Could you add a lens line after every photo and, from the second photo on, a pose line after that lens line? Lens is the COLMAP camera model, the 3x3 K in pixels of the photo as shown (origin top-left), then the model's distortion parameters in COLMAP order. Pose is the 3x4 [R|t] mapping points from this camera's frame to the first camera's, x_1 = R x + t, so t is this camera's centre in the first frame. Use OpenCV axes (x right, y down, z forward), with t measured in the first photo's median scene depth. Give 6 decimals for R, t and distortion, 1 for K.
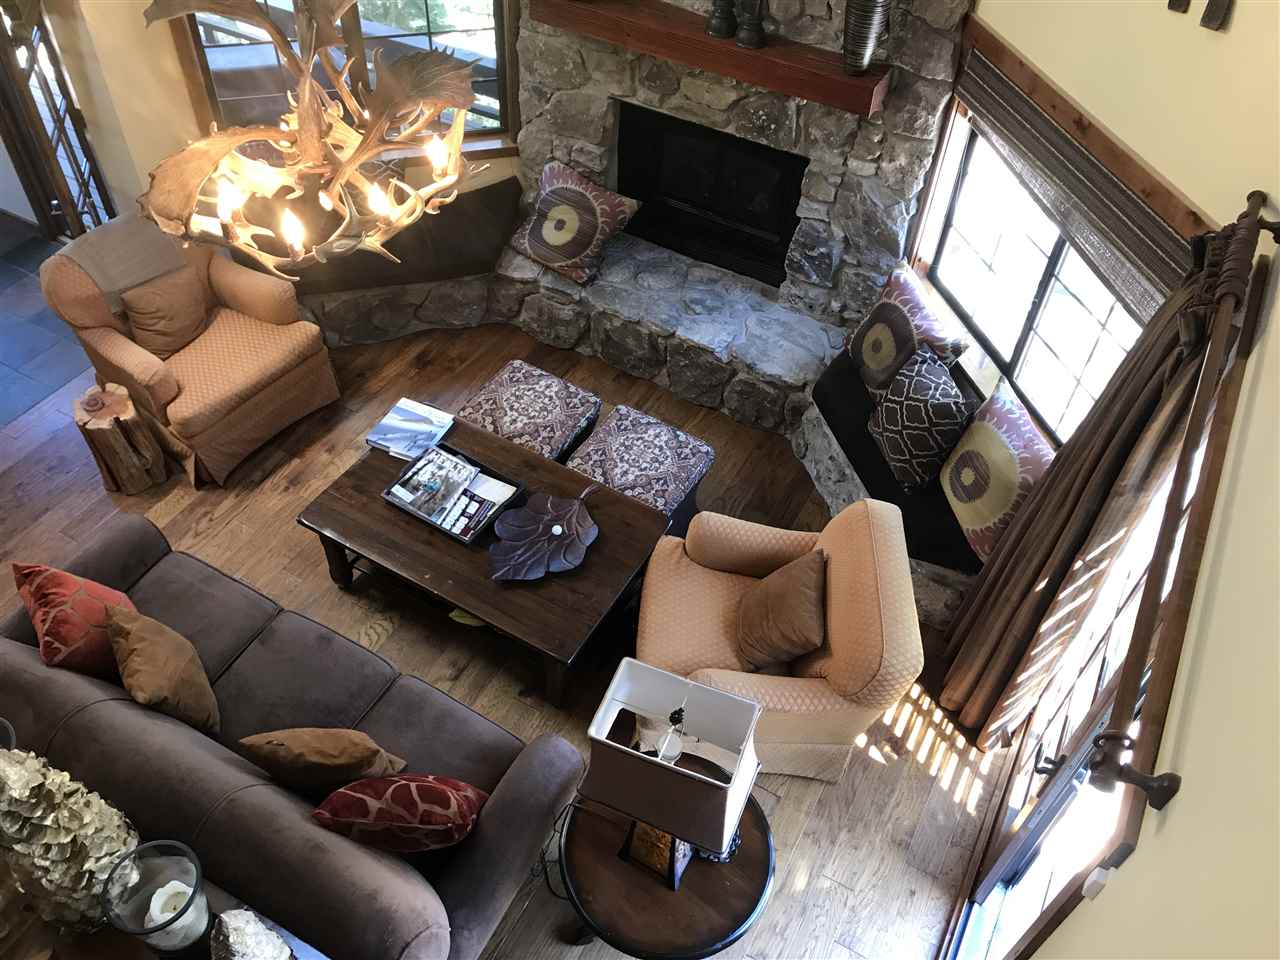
lens RADIAL K [[1032.7, 0, 637.3], [0, 1032.7, 468.9], [0, 0, 1]] dist [0.022417, -0.018797]
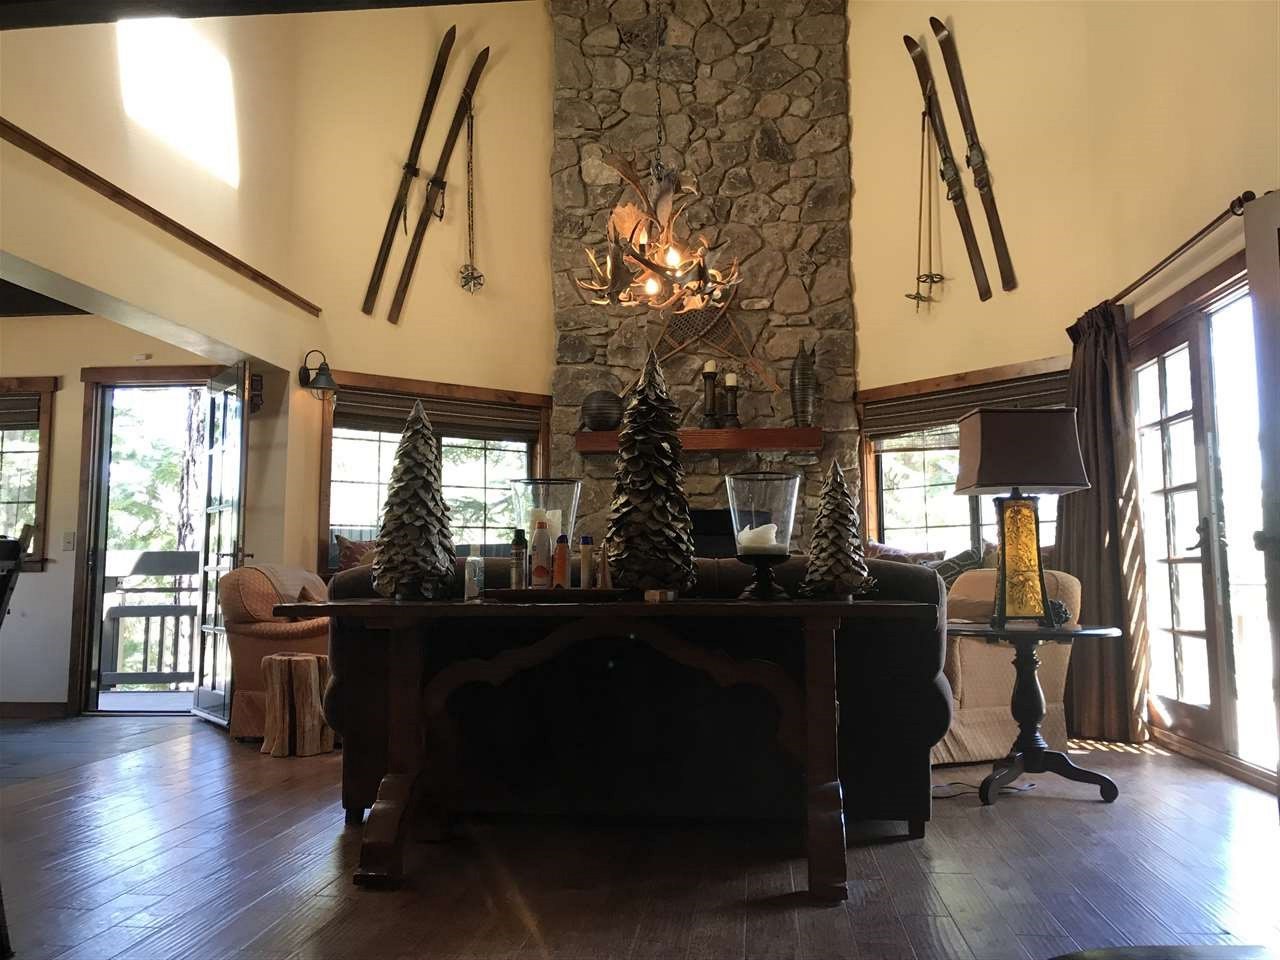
lens RADIAL K [[1032.7, 0, 631.3], [0, 1032.7, 491.5], [0, 0, 1]] dist [0.022417, -0.018797]
pose [[0.926436, -0.012611, 0.376242, -0.583715], [0.301319, 0.623949, -0.721037, 0.685955], [-0.225663, 0.781363, 0.581849, 0.177292]]
